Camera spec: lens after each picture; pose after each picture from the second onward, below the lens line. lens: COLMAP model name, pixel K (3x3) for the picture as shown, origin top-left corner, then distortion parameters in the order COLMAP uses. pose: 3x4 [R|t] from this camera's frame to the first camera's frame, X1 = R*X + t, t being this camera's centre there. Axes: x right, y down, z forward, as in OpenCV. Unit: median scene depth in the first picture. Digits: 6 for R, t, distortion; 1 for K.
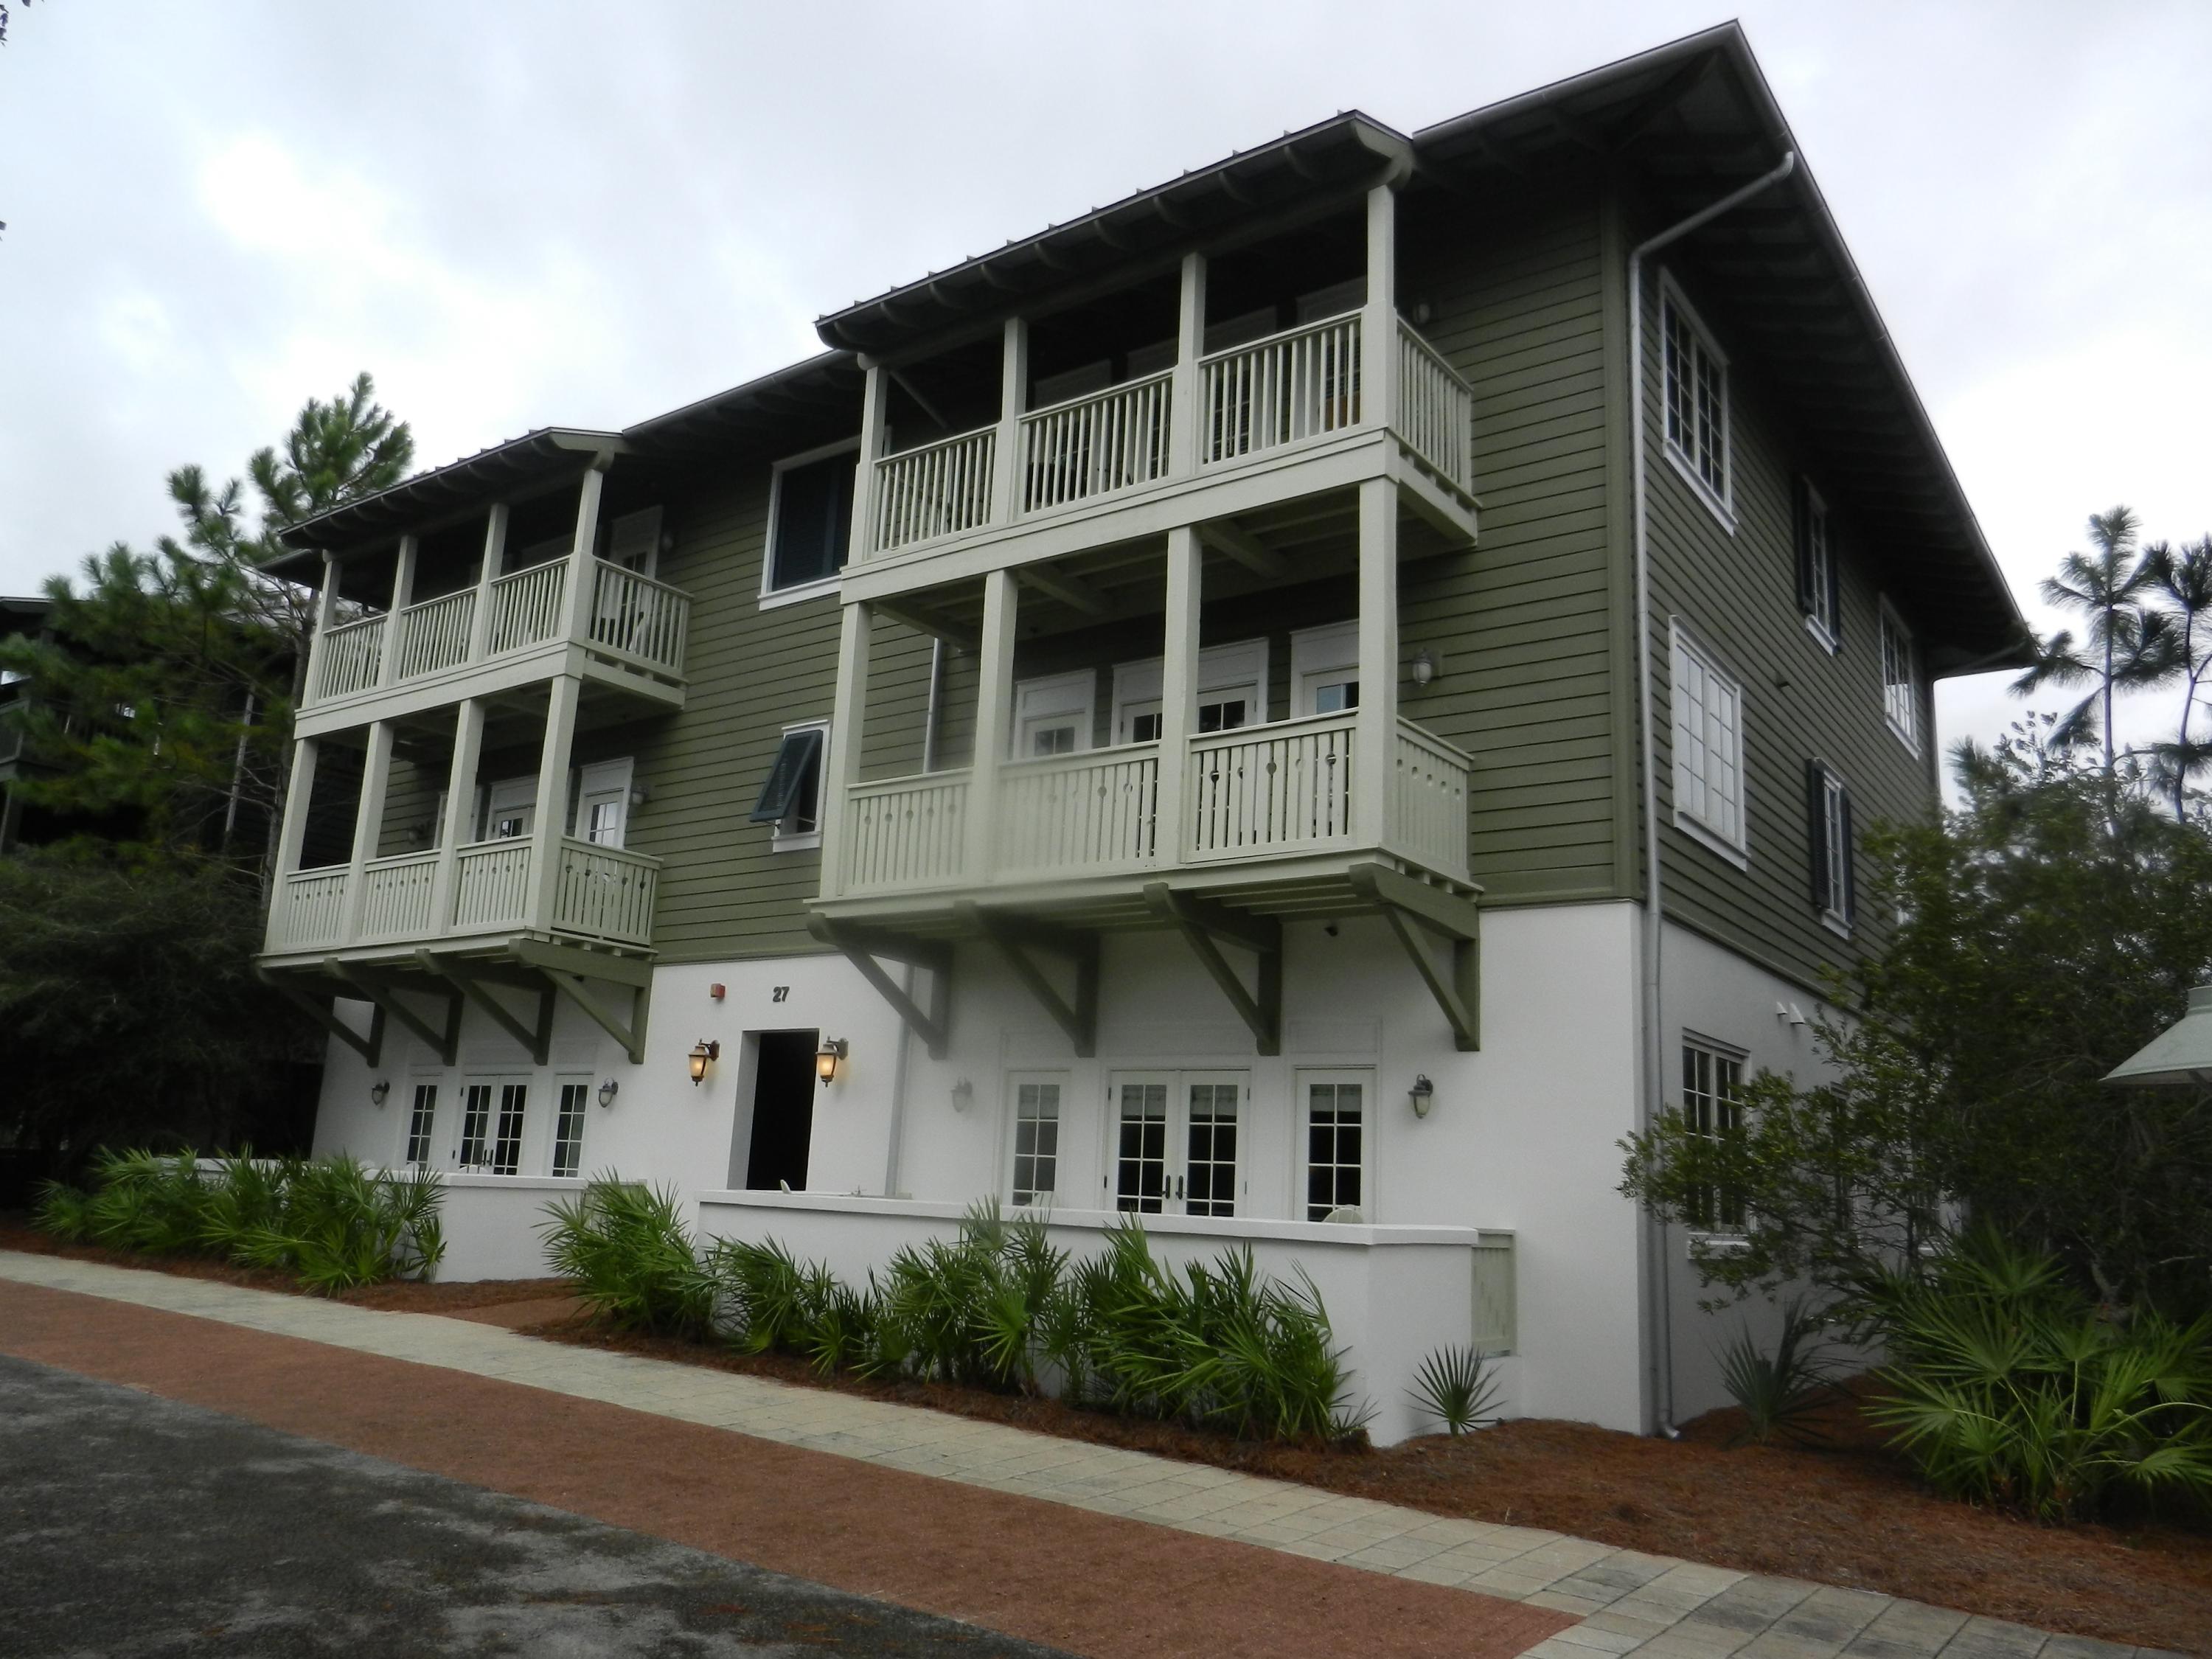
lens RADIAL K [[1627.4, 0, 1106.0], [0, 1627.4, 829.5], [0, 0, 1]] dist [-0.001843, -0.000232]
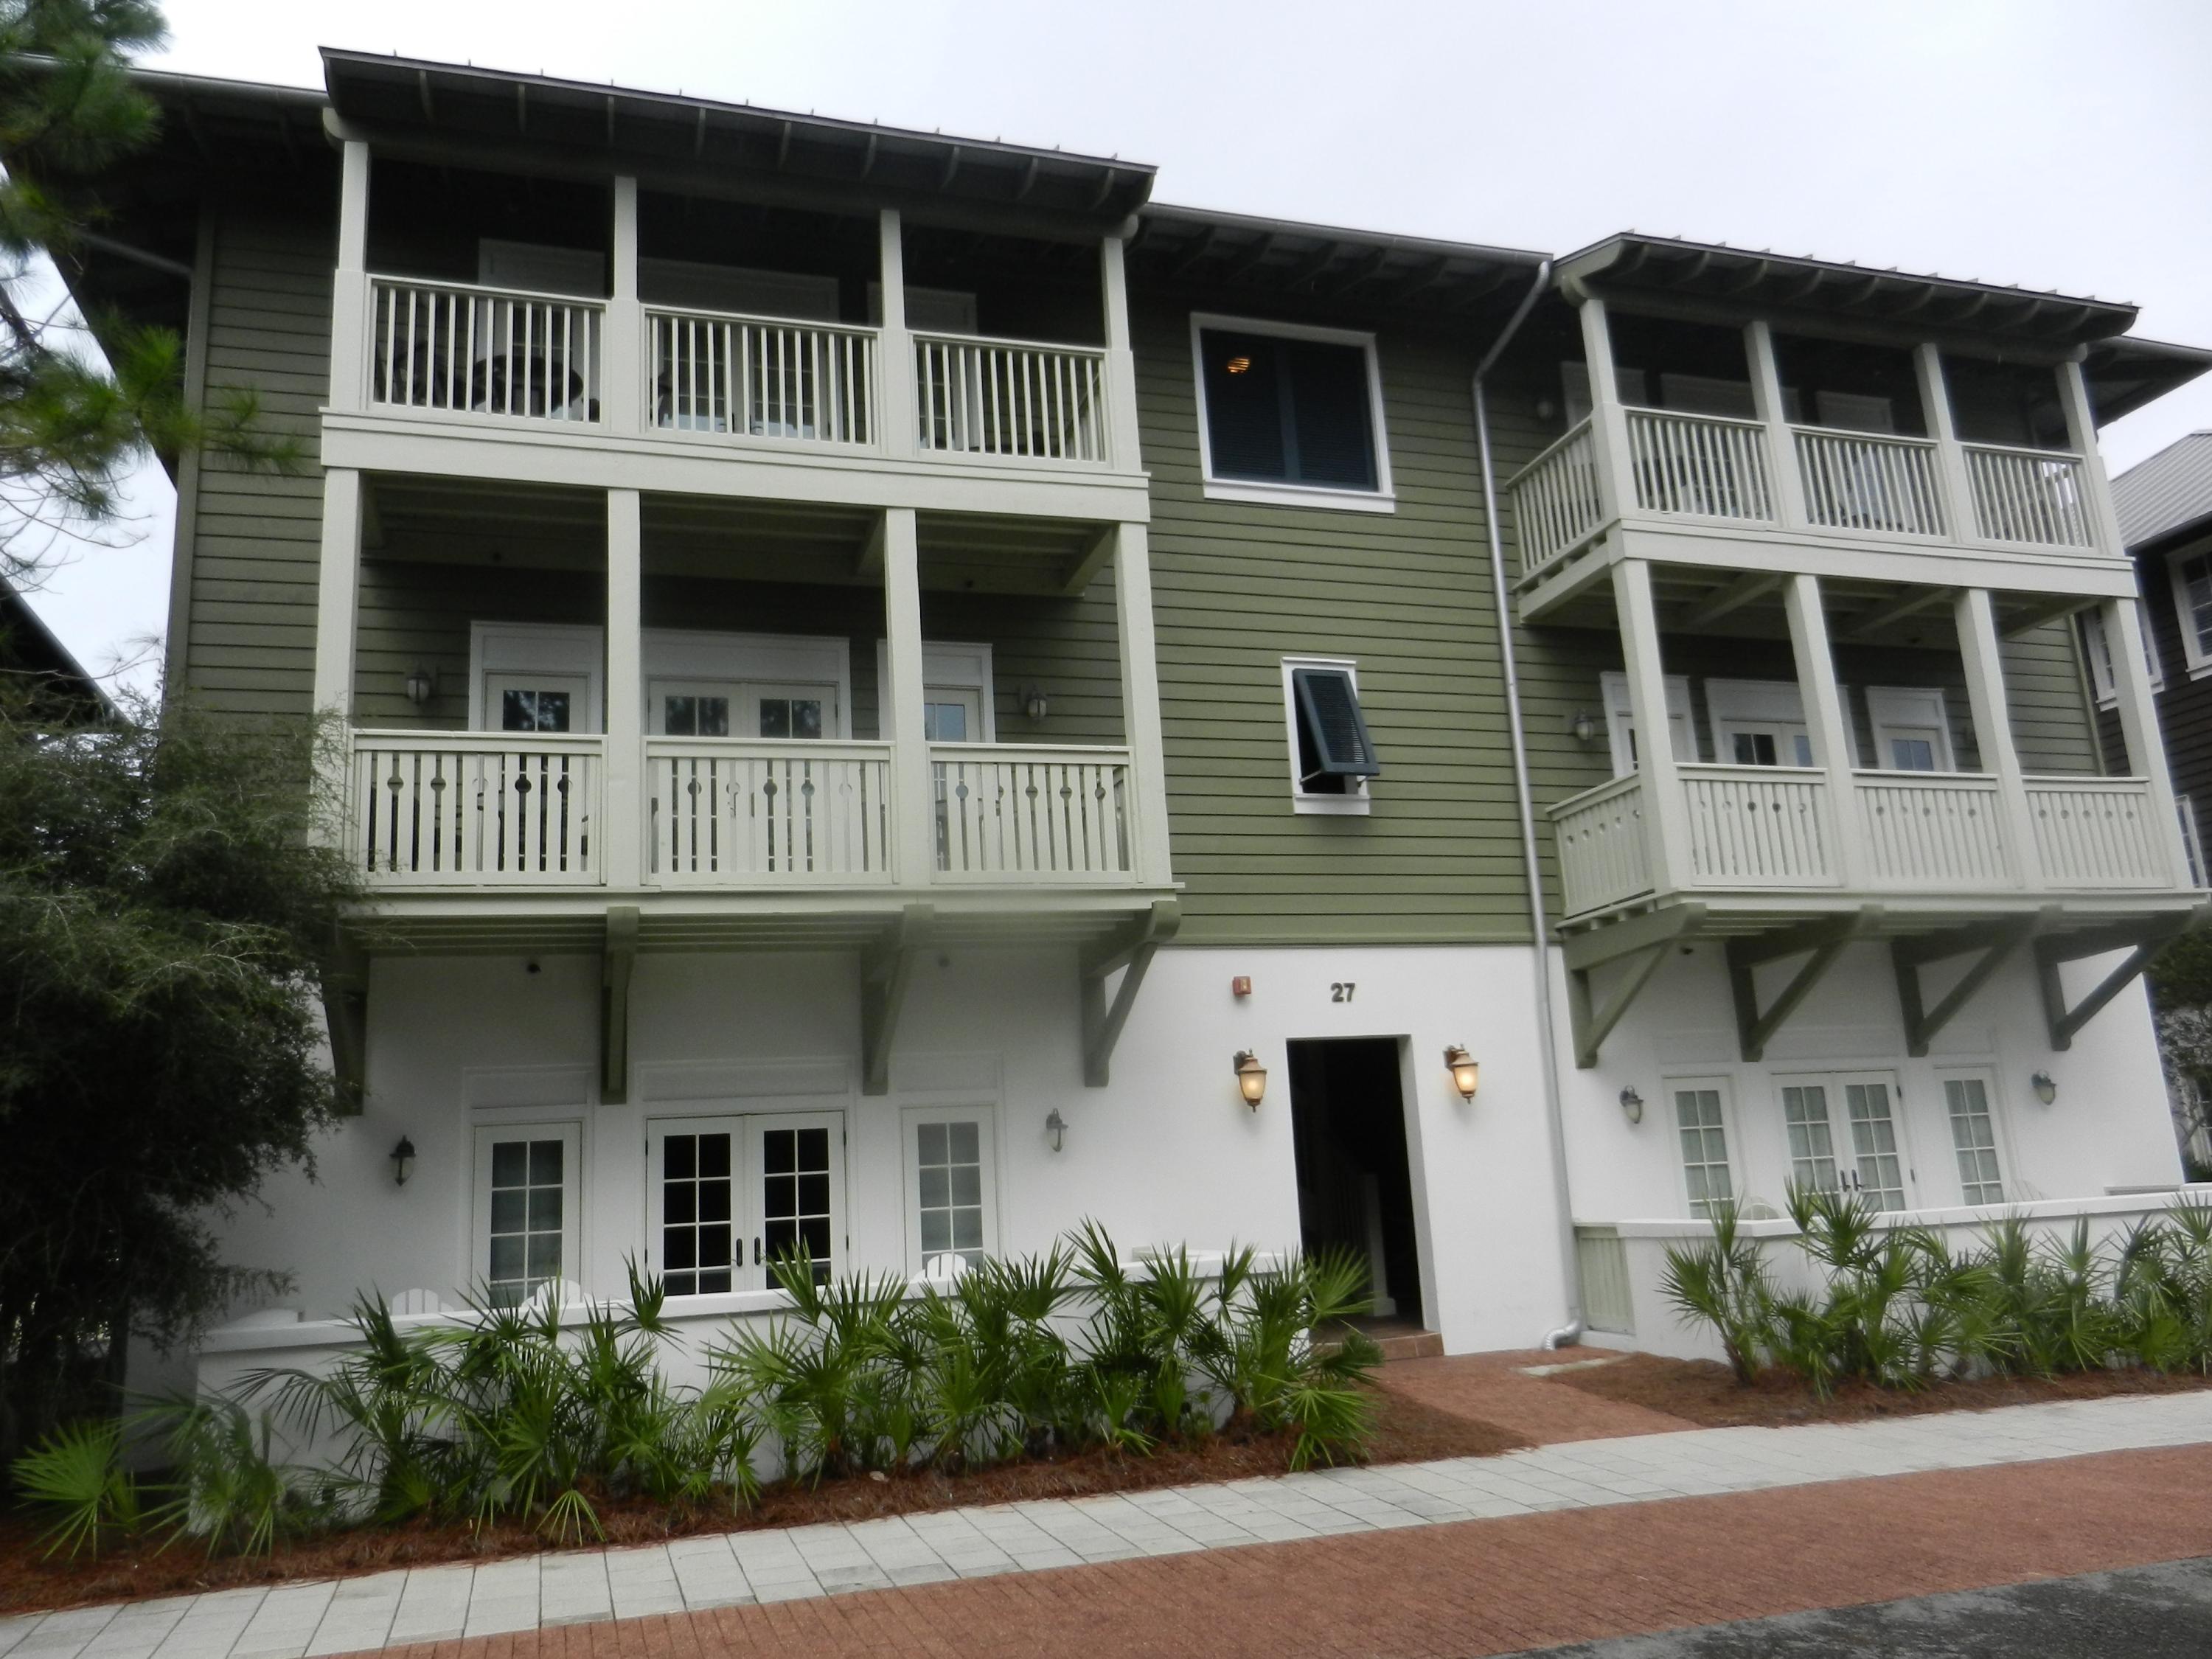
lens RADIAL K [[1520.2, 0, 1103.2], [0, 1520.2, 918.3], [0, 0, 1]] dist [0.000808, -0.002904]
pose [[0.606165, 0.079688, 0.791336, -0.593298], [-0.081936, 0.995931, -0.037527, 0.068897], [-0.791107, -0.042092, 0.610228, 0.431728]]
